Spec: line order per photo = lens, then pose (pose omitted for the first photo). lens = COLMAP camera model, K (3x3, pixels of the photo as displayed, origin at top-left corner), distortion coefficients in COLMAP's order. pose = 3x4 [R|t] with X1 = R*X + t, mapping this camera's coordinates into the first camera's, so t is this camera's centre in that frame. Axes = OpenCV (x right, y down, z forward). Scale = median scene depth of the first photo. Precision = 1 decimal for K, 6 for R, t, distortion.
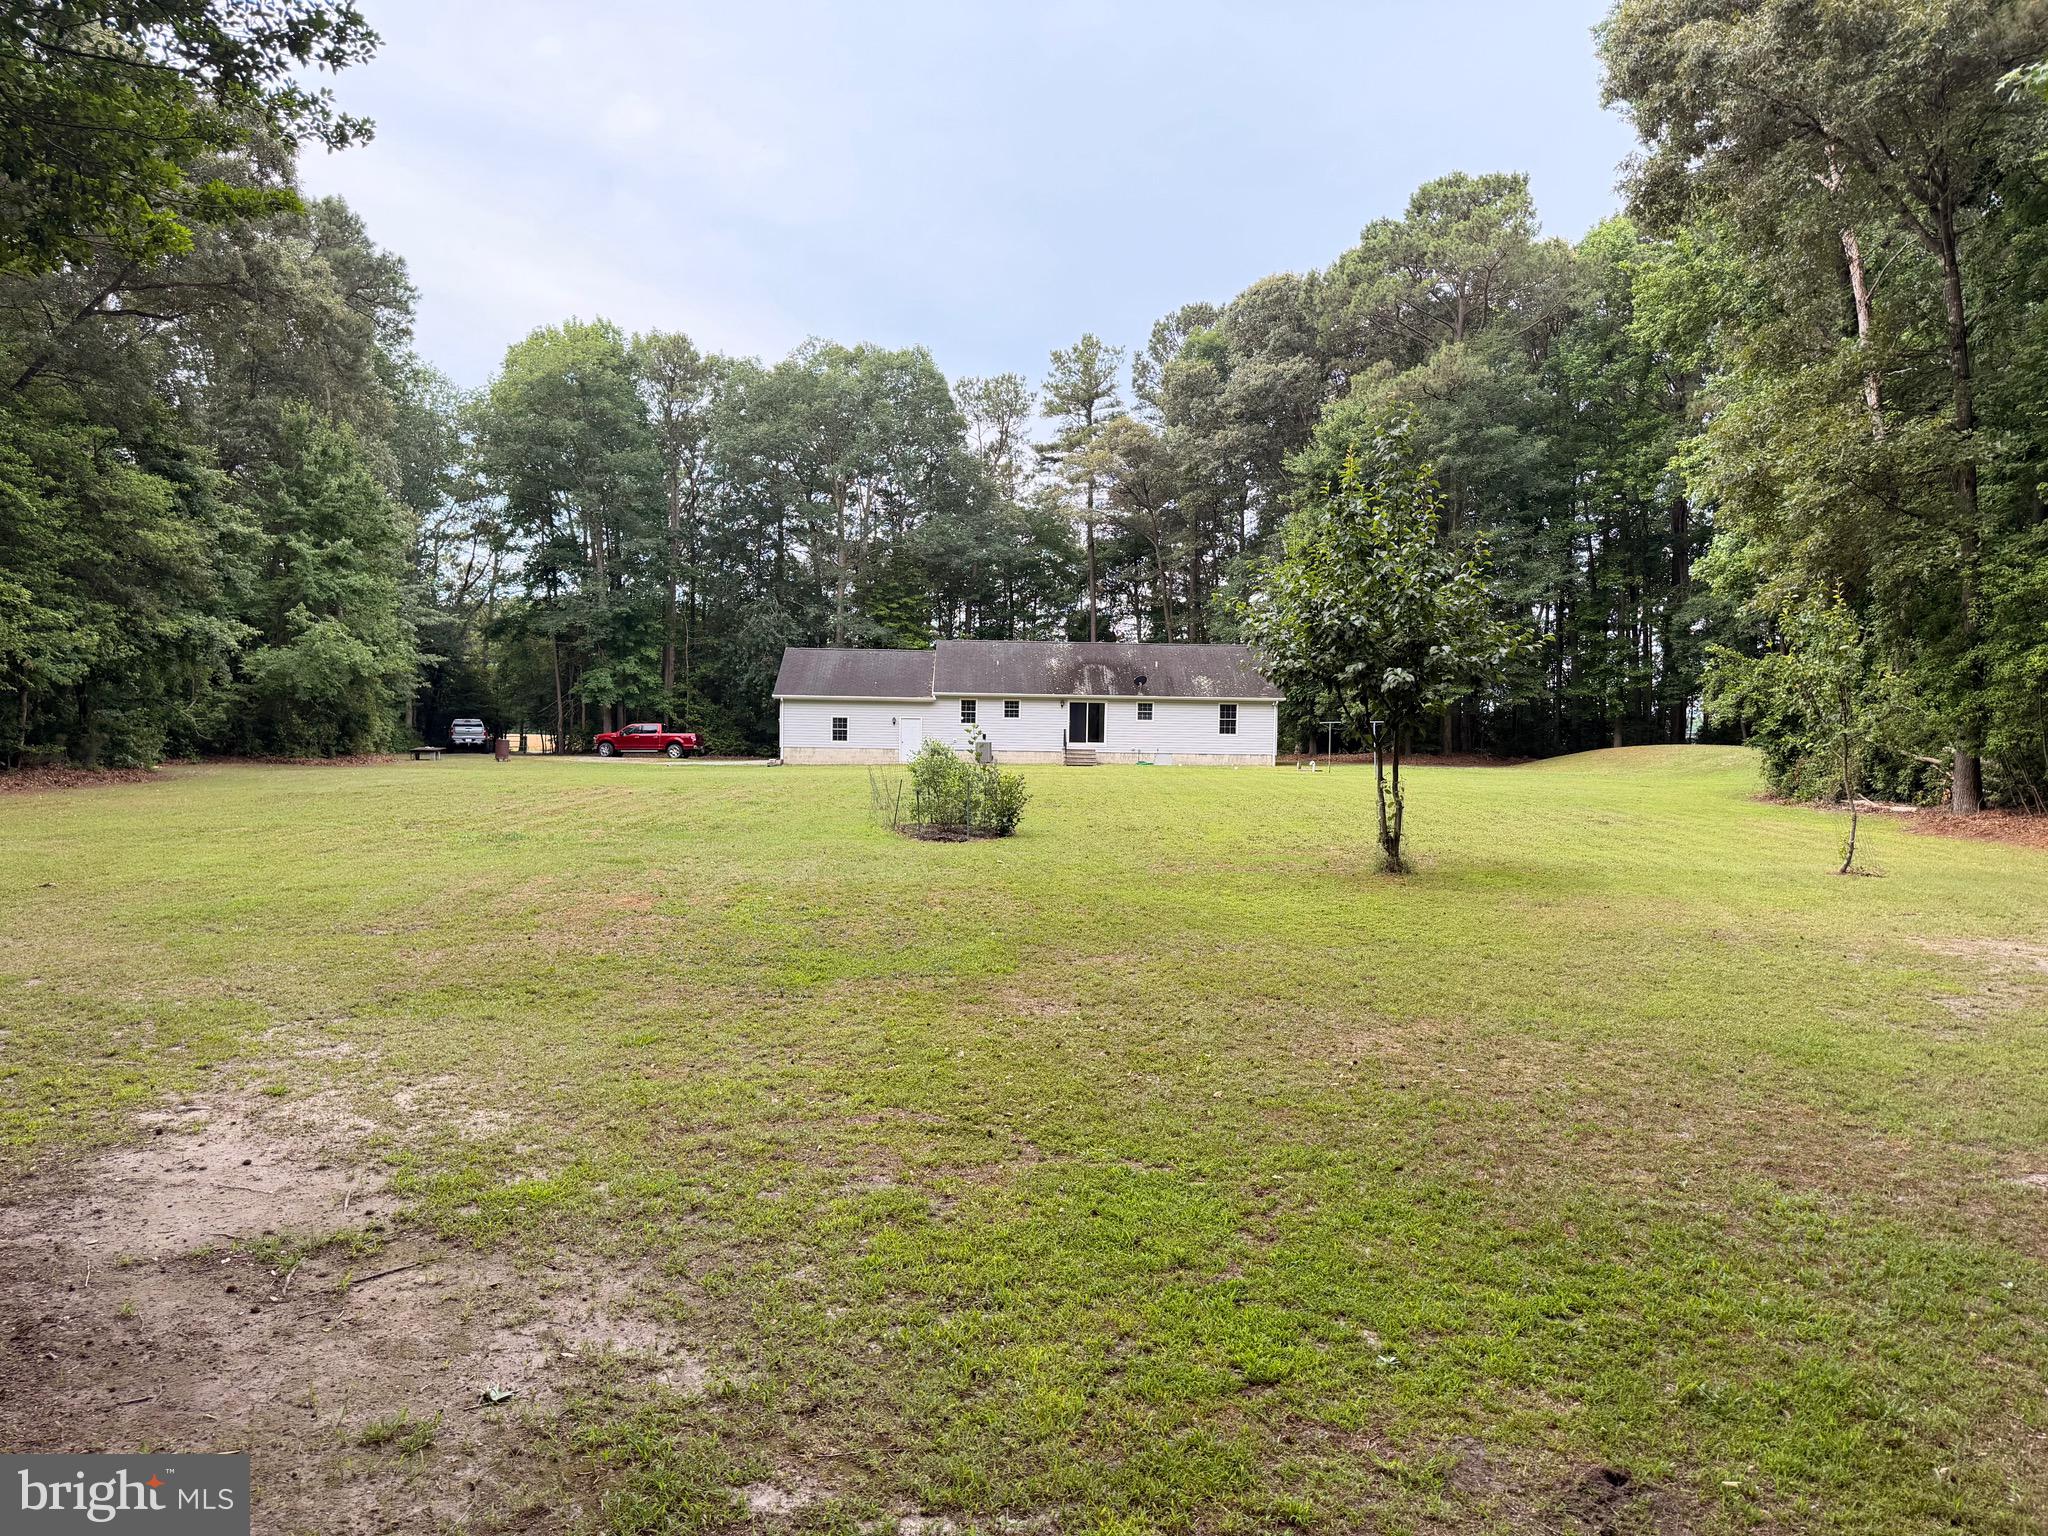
lens RADIAL K [[1416.2, 0, 1030.7], [0, 1416.2, 754.0], [0, 0, 1]] dist [0.130532, -0.249441]
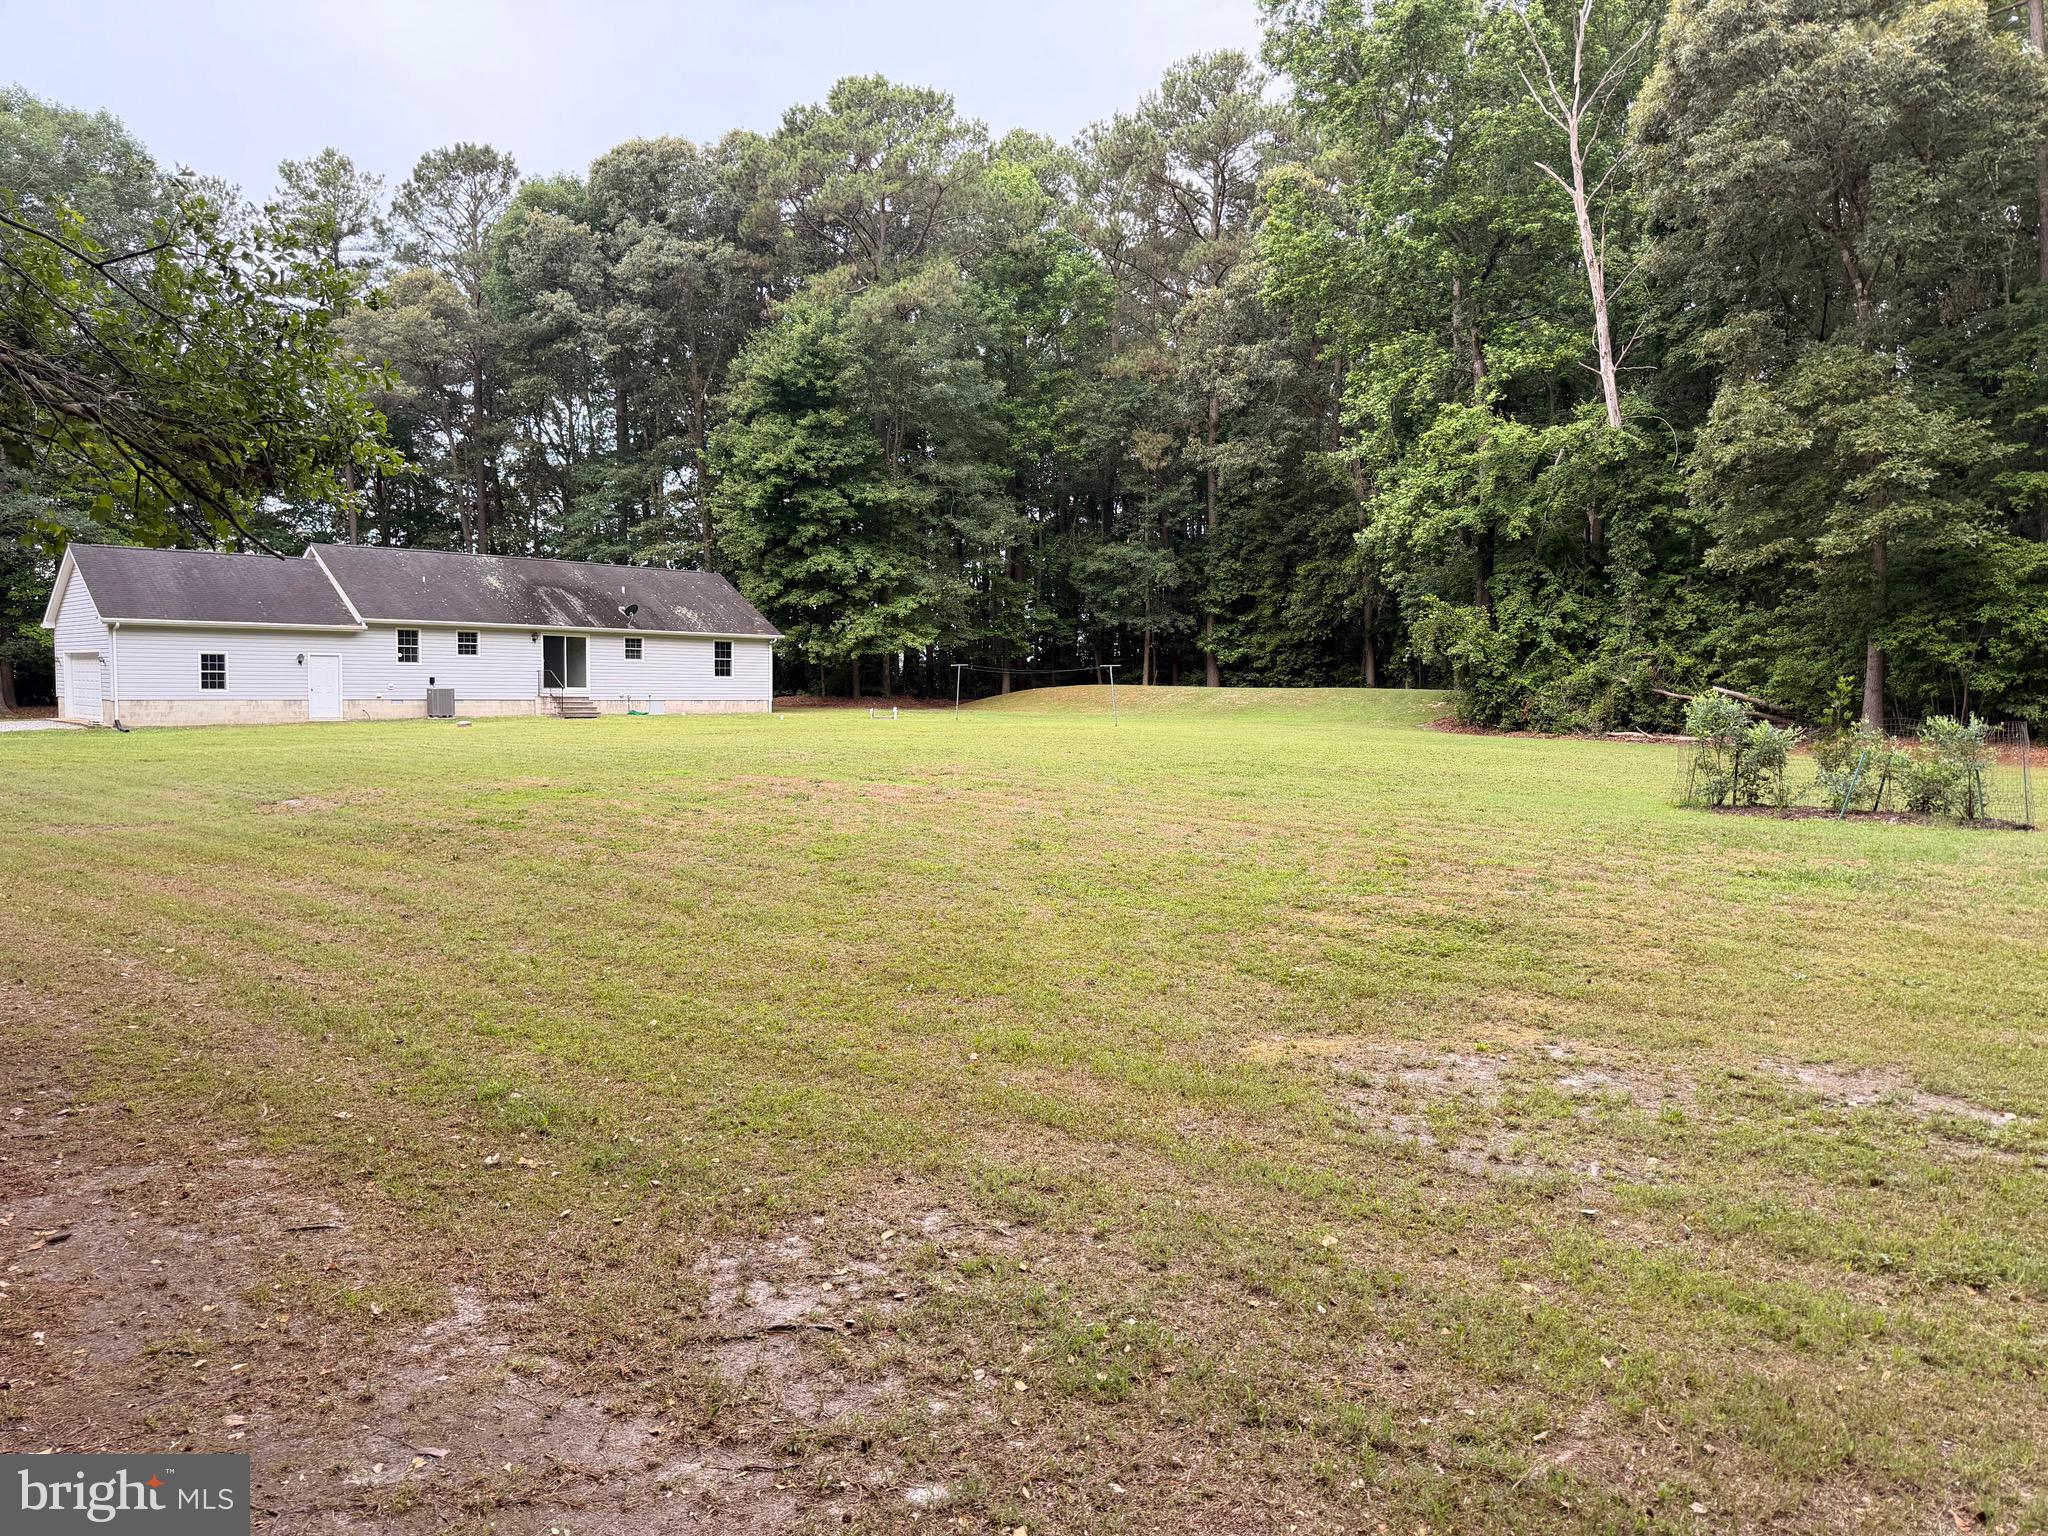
lens RADIAL K [[1416.2, 0, 1030.7], [0, 1416.2, 754.0], [0, 0, 1]] dist [0.130532, -0.249441]
pose [[0.728618, -0.042435, 0.683605, -0.299690], [0.012245, 0.998726, 0.048945, -0.006873], [-0.684811, -0.027292, 0.728210, 0.241127]]
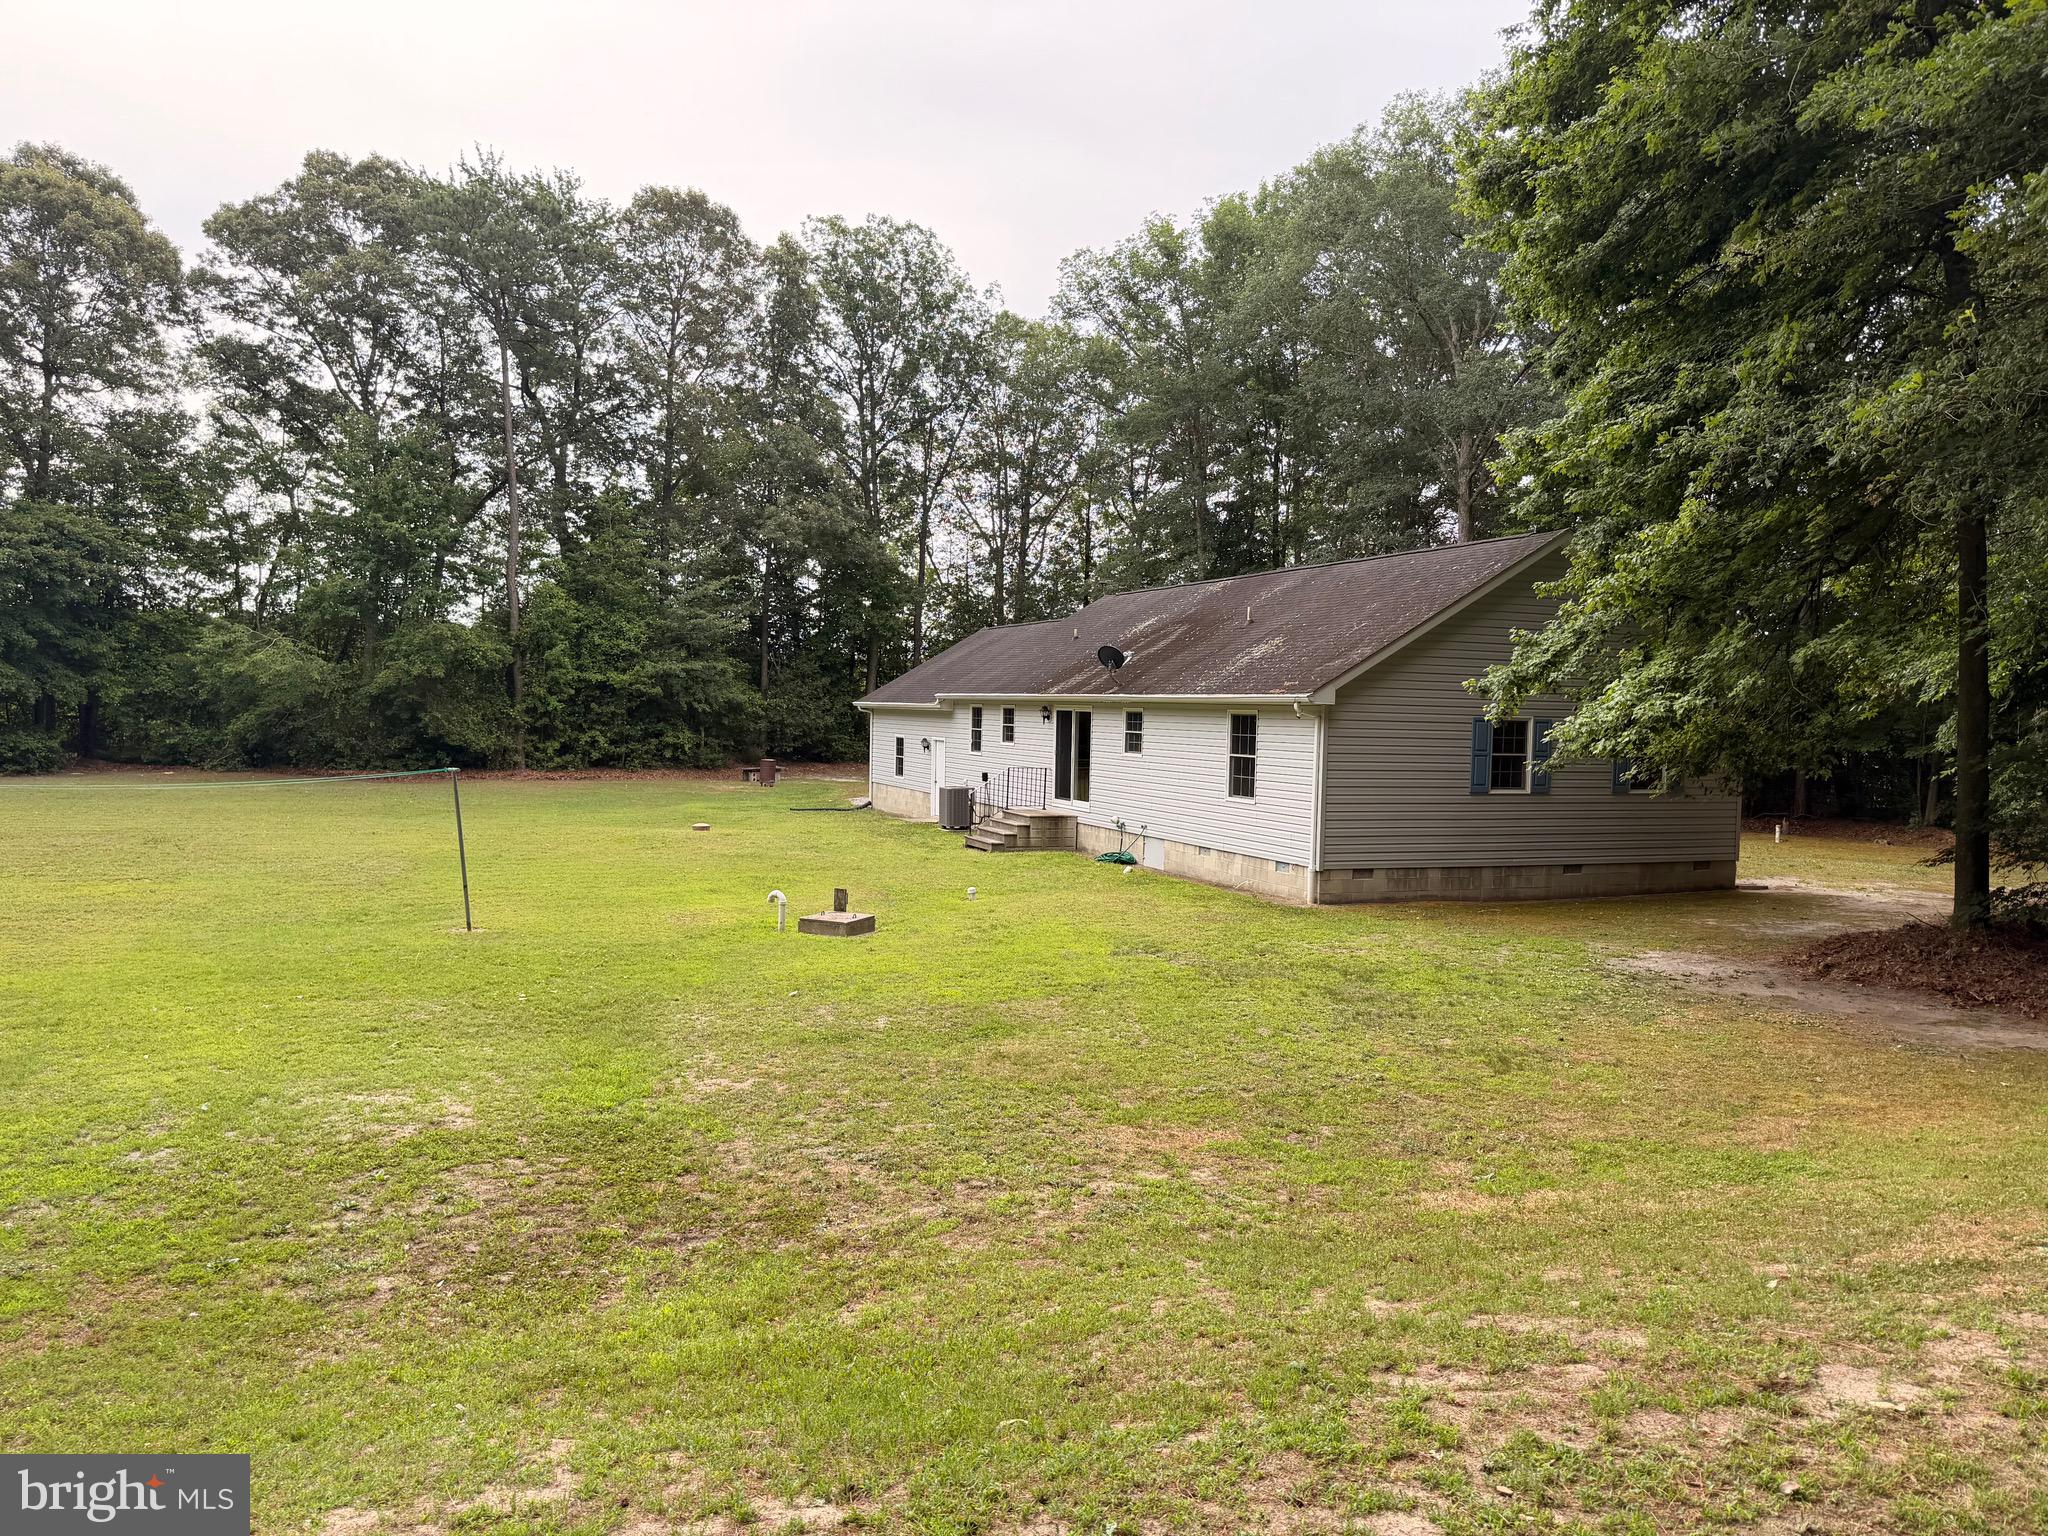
lens RADIAL K [[1428.5, 0, 1013.2], [0, 1428.5, 775.4], [0, 0, 1]] dist [0.079979, -0.106560]
pose [[0.356289, 0.037065, -0.933640, 0.436373], [-0.036082, 0.999013, 0.025891, -0.025800], [0.933679, 0.024463, 0.357275, 0.785616]]
